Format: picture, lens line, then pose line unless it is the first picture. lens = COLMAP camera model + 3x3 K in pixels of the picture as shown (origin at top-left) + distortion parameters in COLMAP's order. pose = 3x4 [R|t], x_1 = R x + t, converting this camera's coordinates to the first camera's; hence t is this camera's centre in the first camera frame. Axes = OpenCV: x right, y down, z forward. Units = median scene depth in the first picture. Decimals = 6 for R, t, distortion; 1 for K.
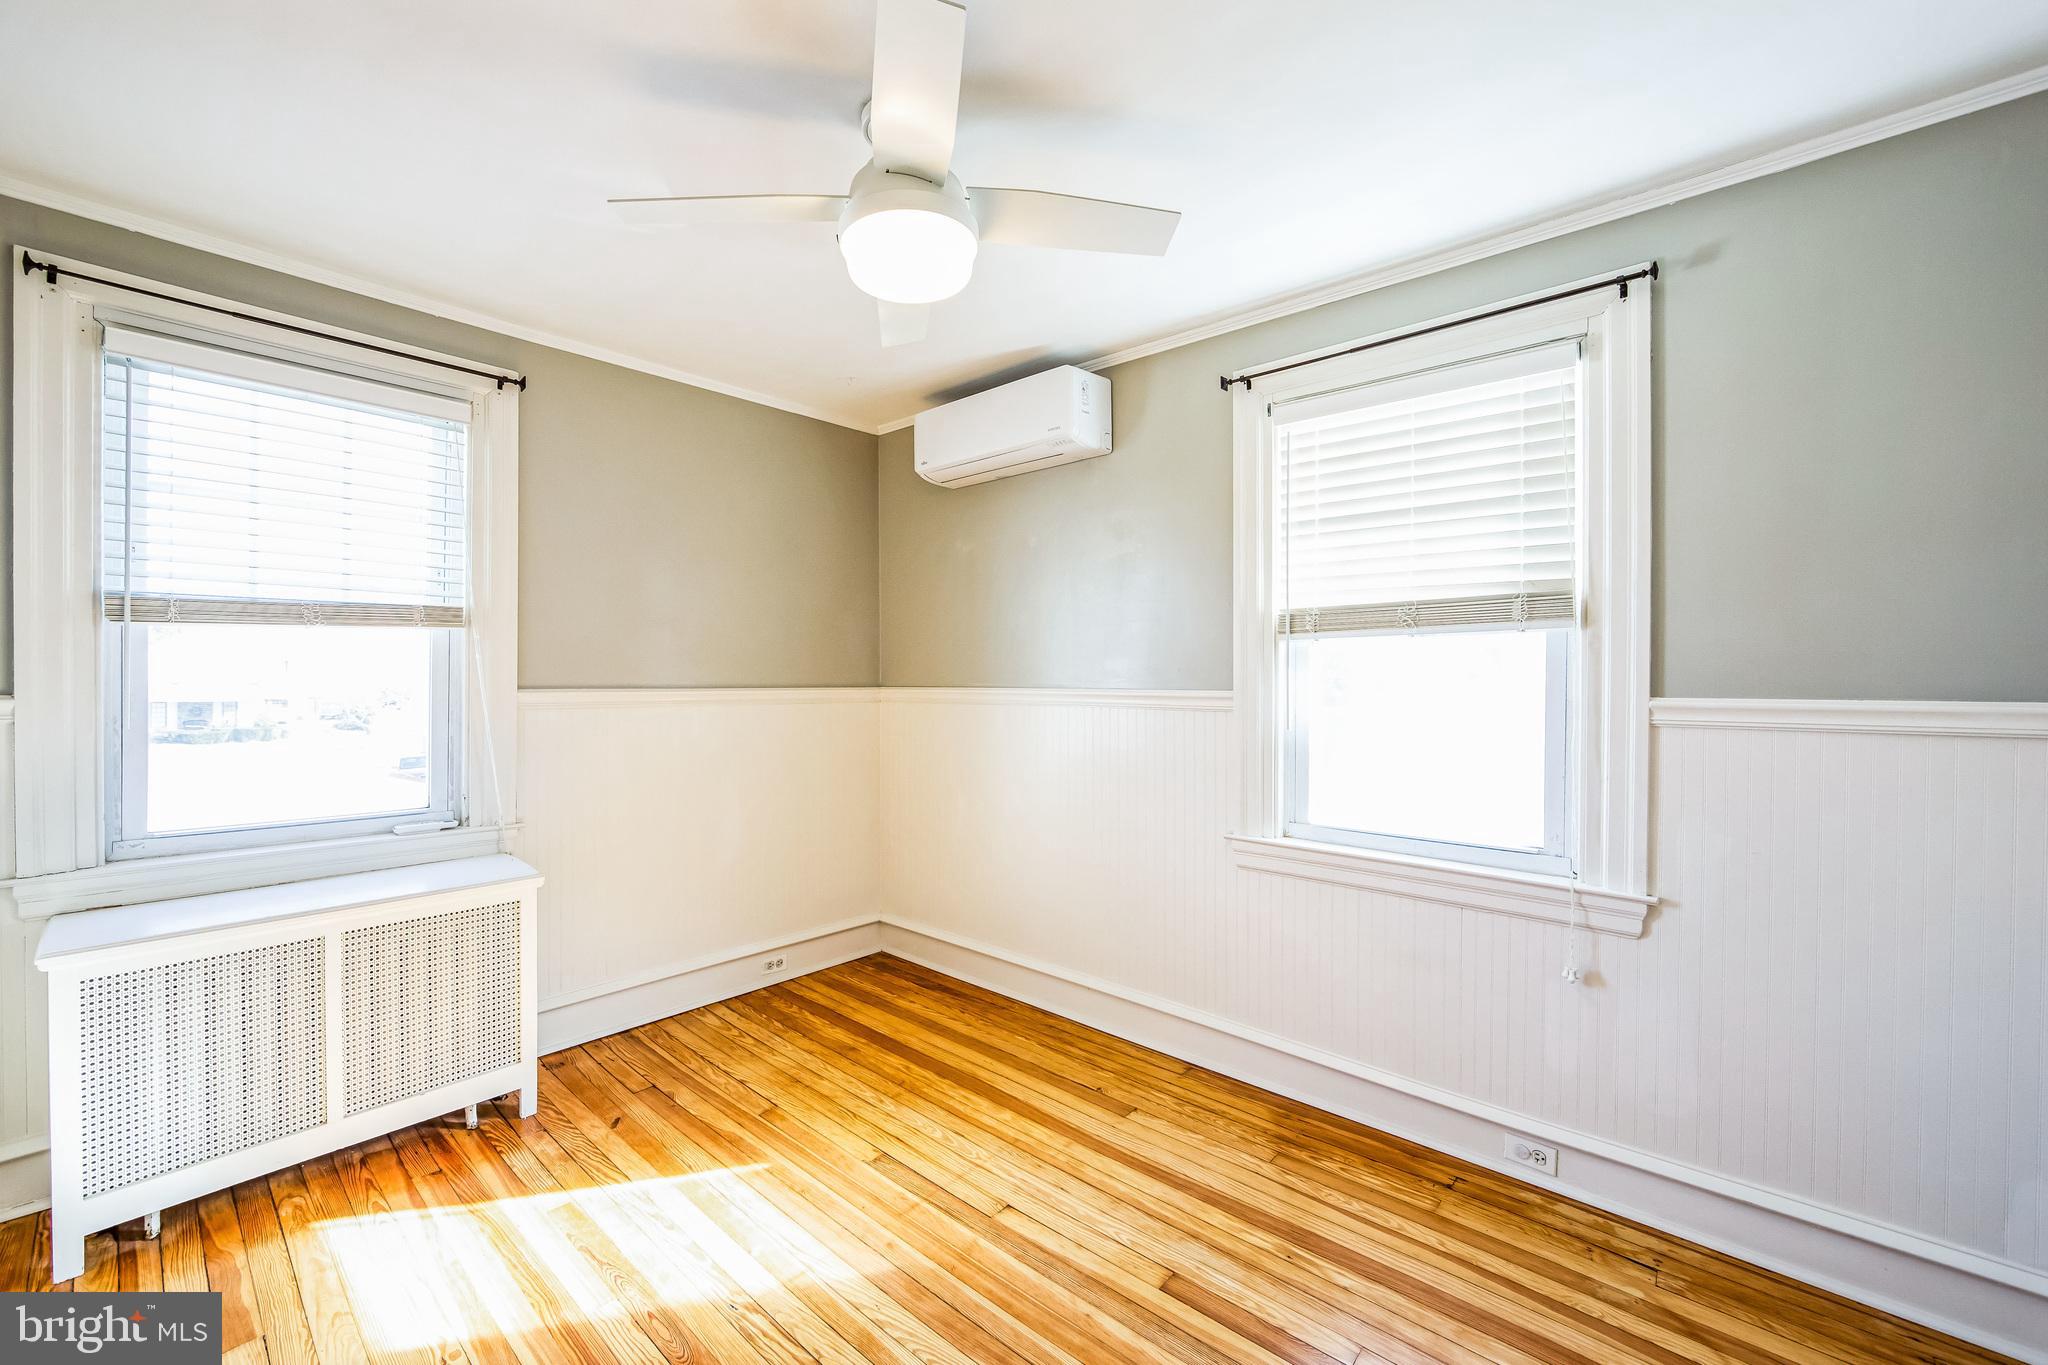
lens RADIAL K [[815.2, 0, 1017.6], [0, 815.2, 679.1], [0, 0, 1]] dist [-0.016432, 0.000423]
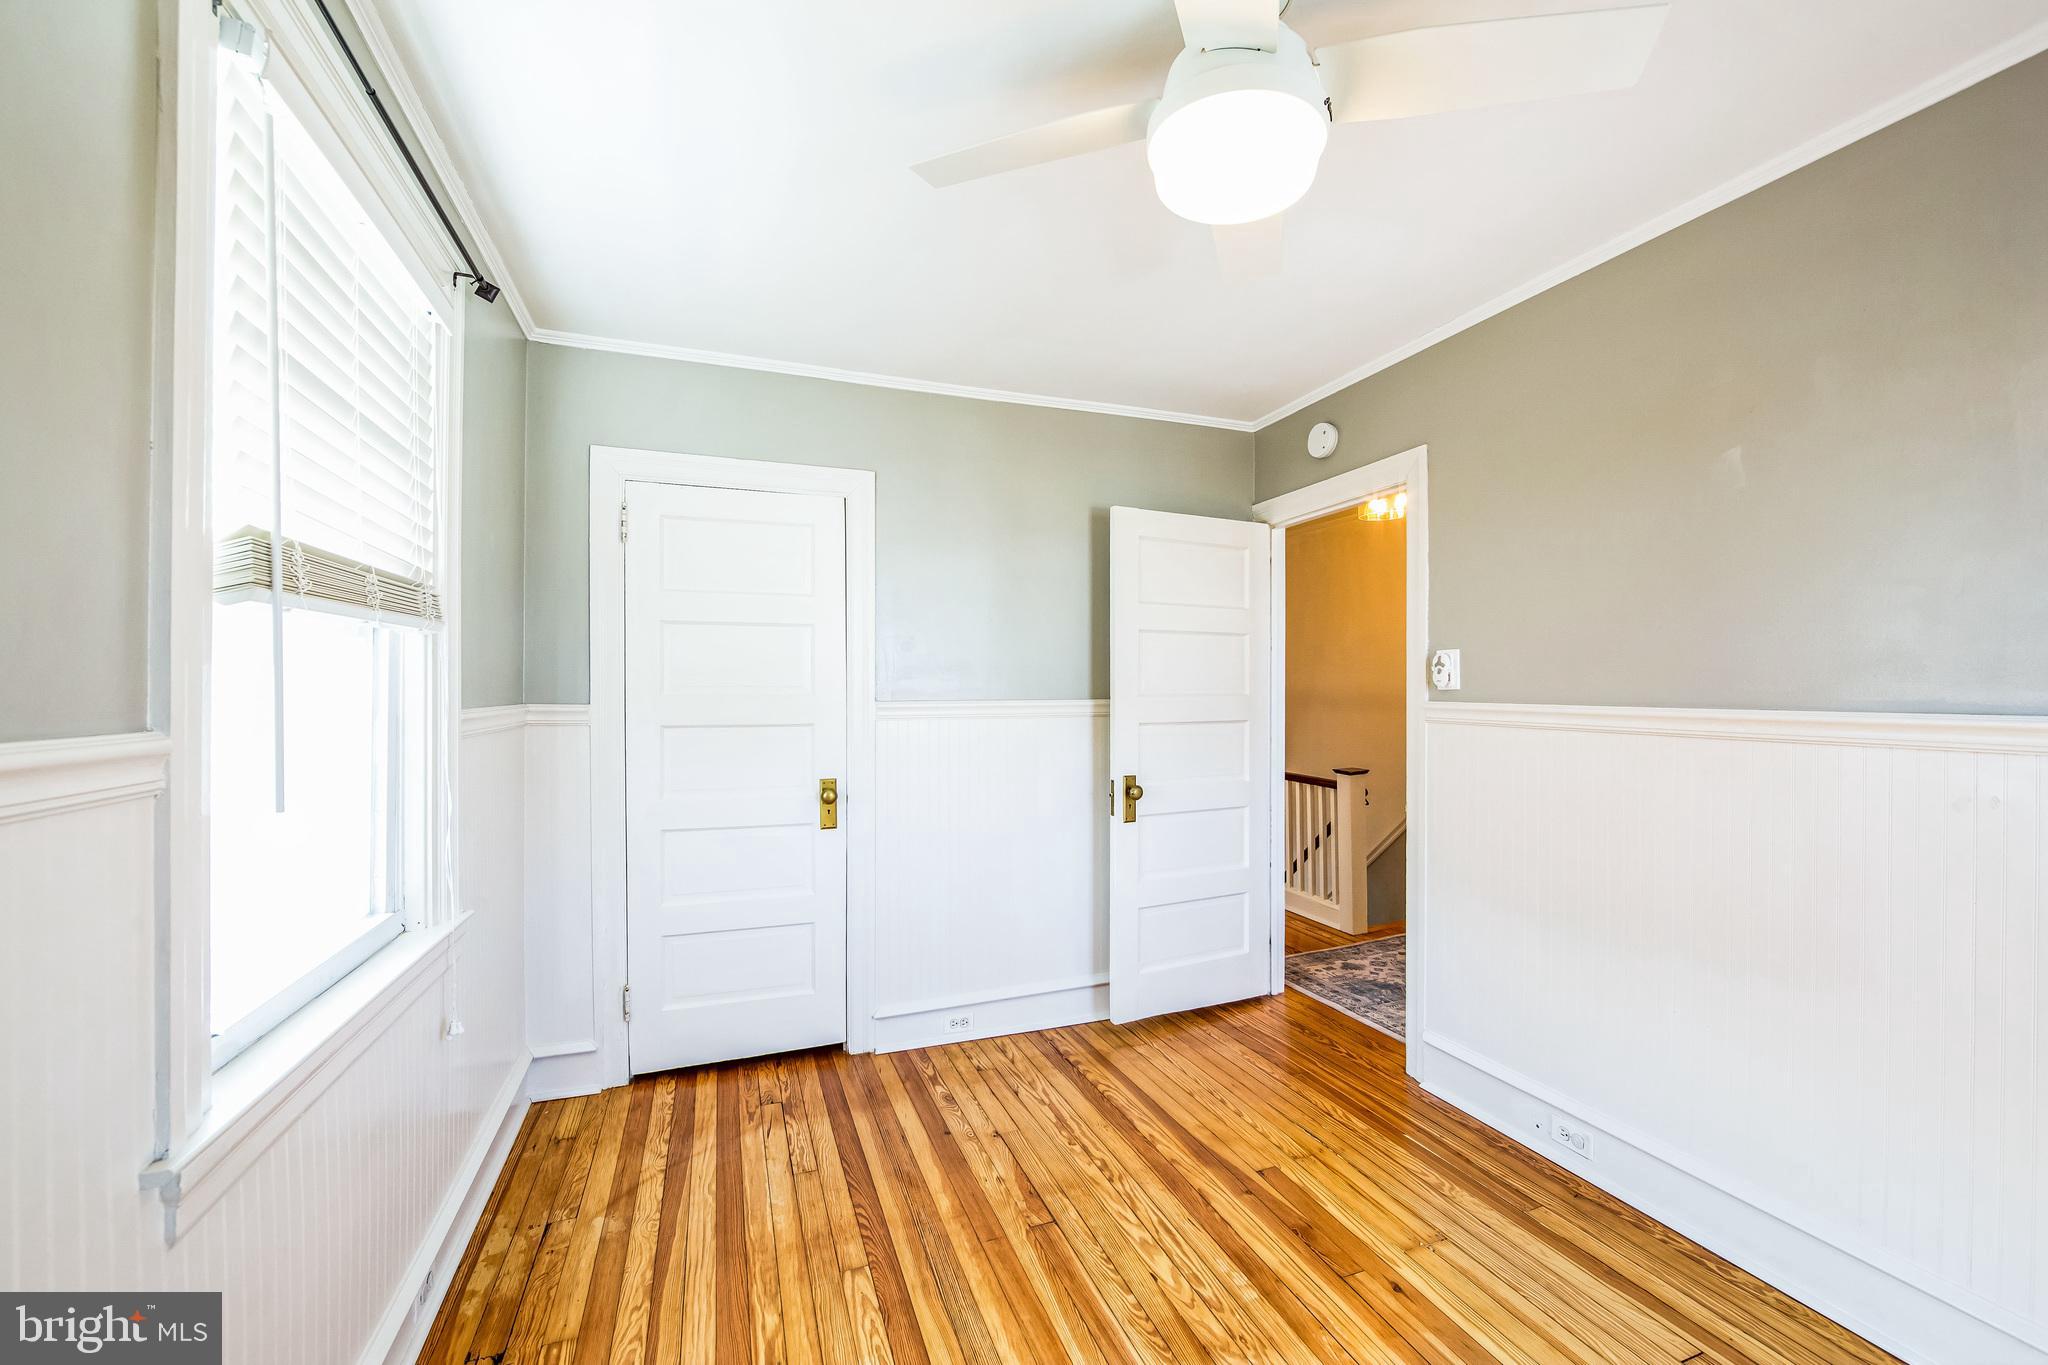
lens RADIAL K [[815.2, 0, 1025.0], [0, 815.2, 684.2], [0, 0, 1]] dist [-0.016432, 0.000423]
pose [[-0.884253, -0.004252, 0.466988, -0.292192], [-0.002536, 0.999988, 0.004304, -0.012523], [-0.467001, 0.002622, -0.884253, 1.639773]]
